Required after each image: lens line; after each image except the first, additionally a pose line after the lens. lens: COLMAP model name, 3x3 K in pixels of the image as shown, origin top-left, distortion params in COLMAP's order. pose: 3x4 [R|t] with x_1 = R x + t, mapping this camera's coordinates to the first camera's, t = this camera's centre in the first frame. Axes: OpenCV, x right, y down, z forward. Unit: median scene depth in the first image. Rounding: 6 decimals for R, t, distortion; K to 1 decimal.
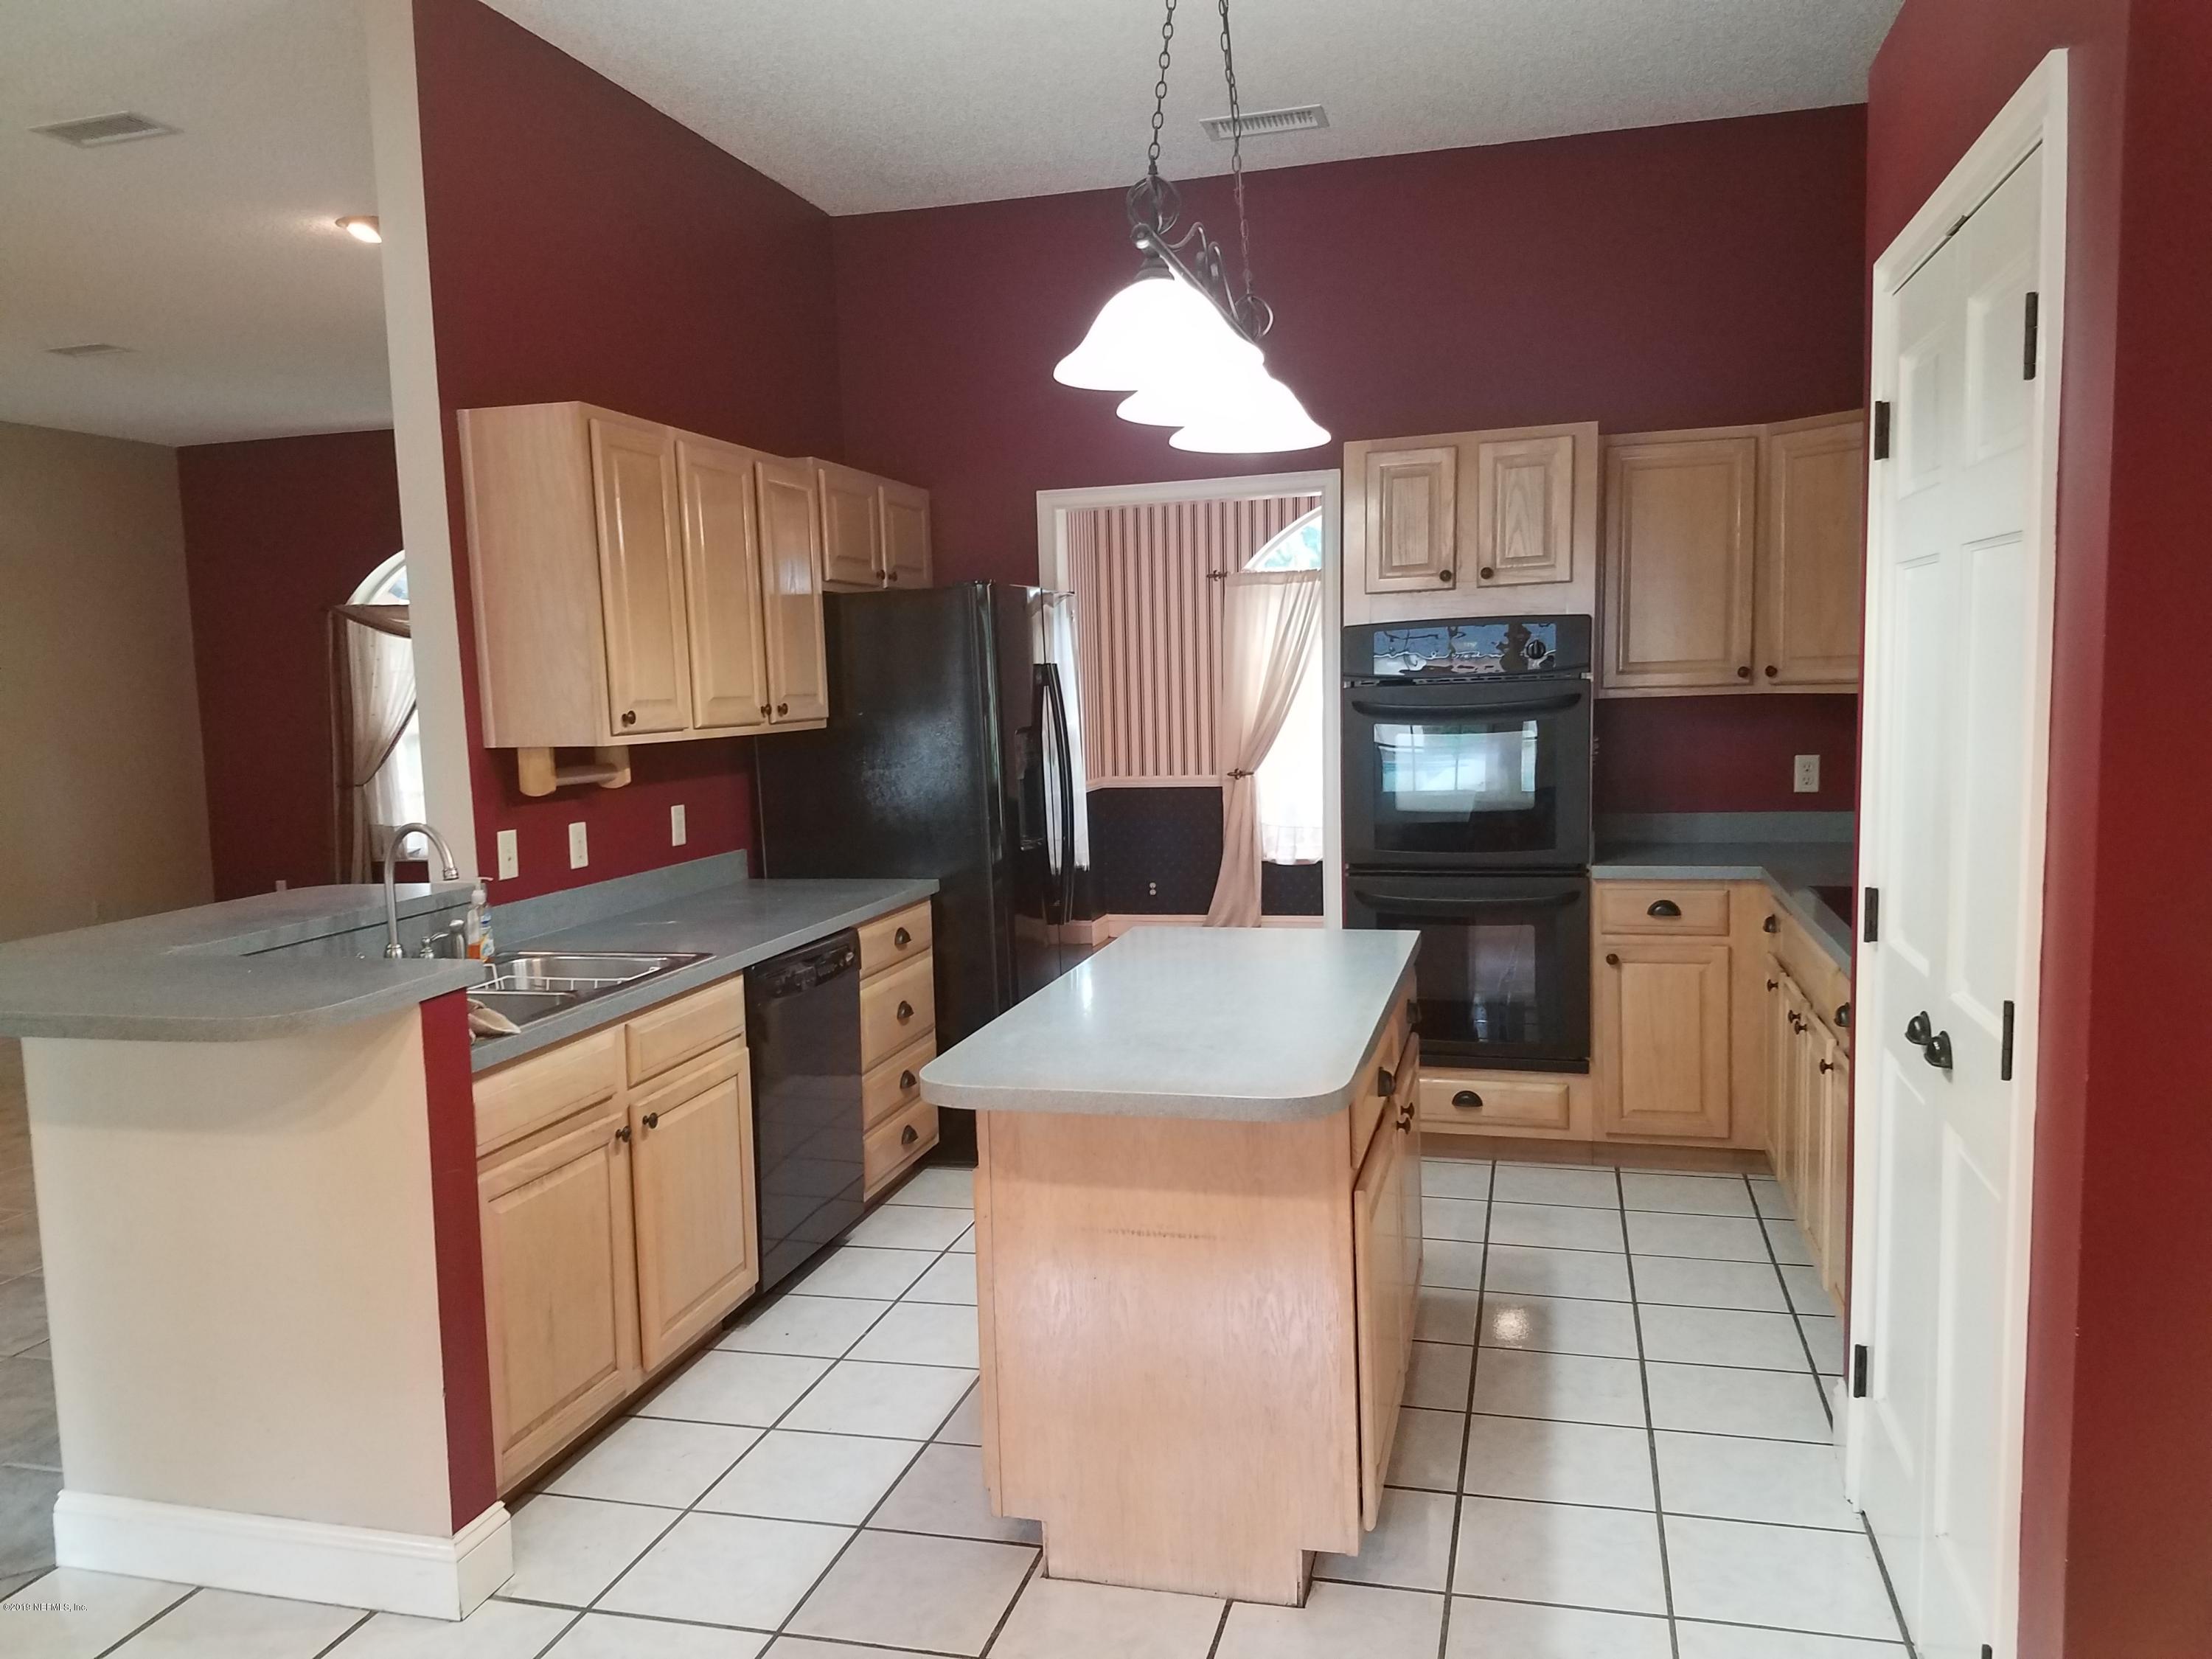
lens RADIAL K [[1690.4, 0, 1085.7], [0, 1690.4, 845.8], [0, 0, 1]] dist [0.217658, -0.451206]
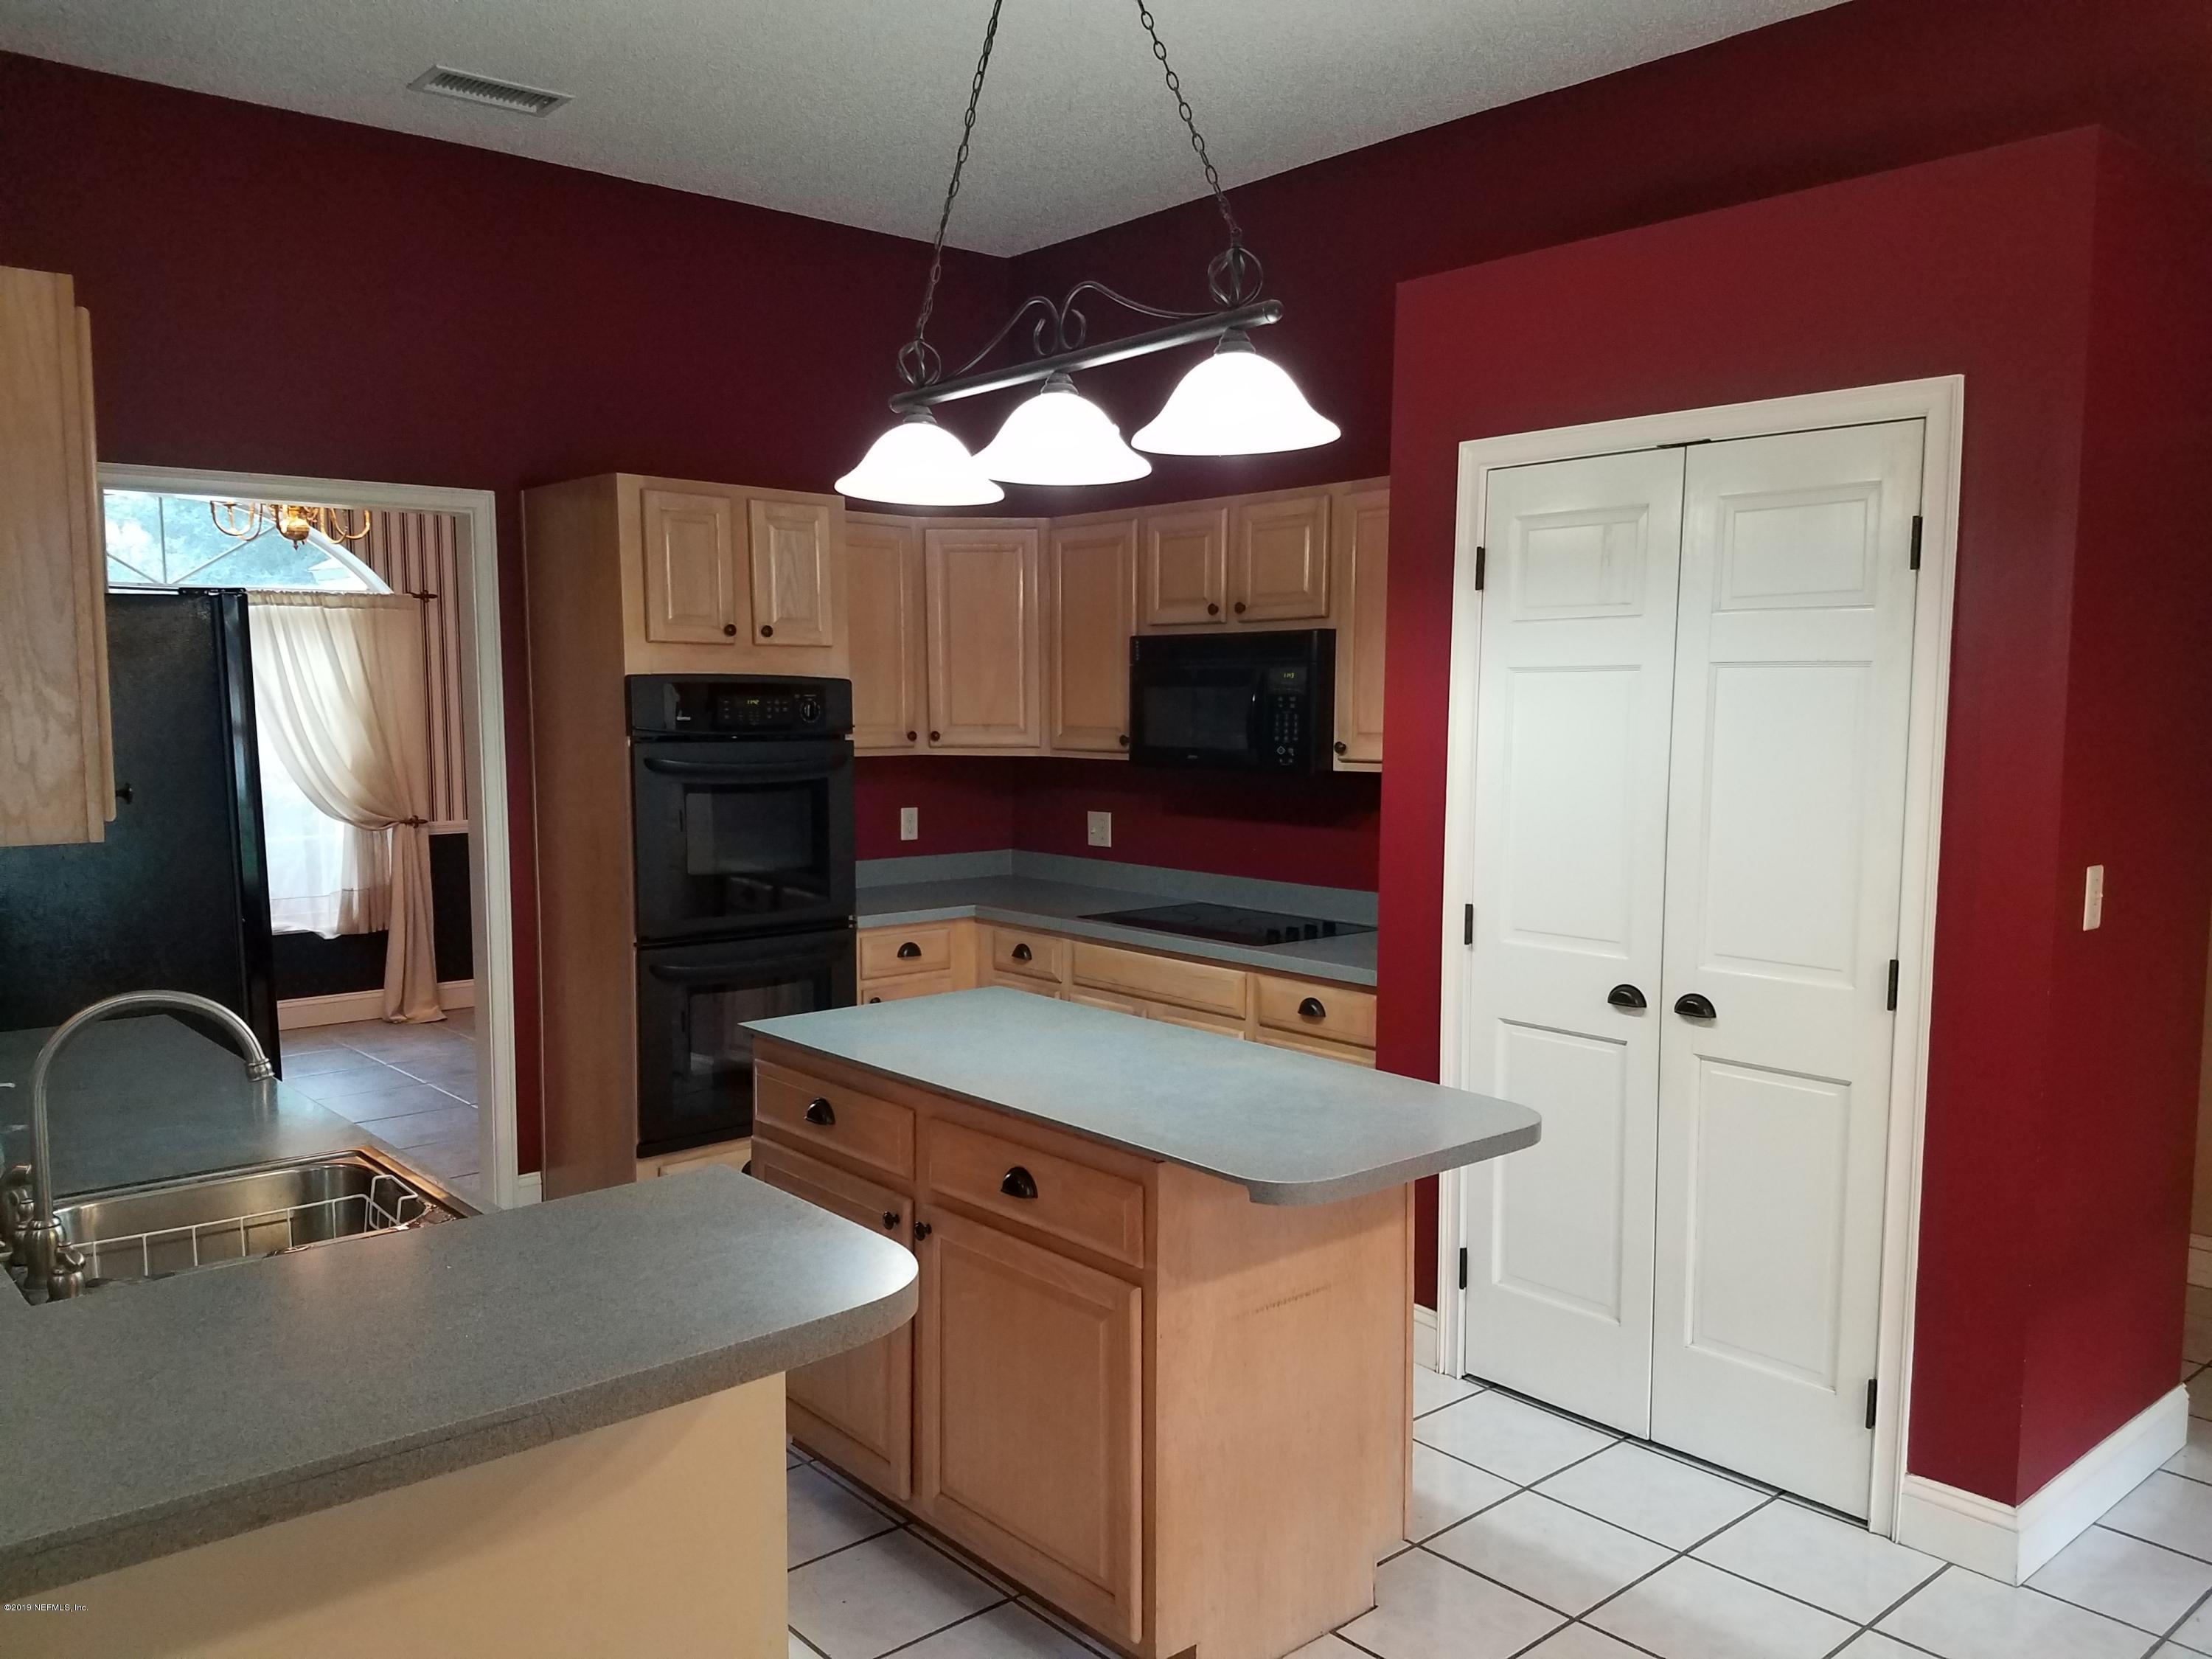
lens RADIAL K [[1690.4, 0, 1085.7], [0, 1690.4, 845.8], [0, 0, 1]] dist [0.217658, -0.451206]
pose [[0.527987, -0.042429, 0.848192, -0.516236], [0.063012, 0.997955, 0.010696, -0.034347], [-0.846912, 0.047799, 0.529581, 0.328887]]
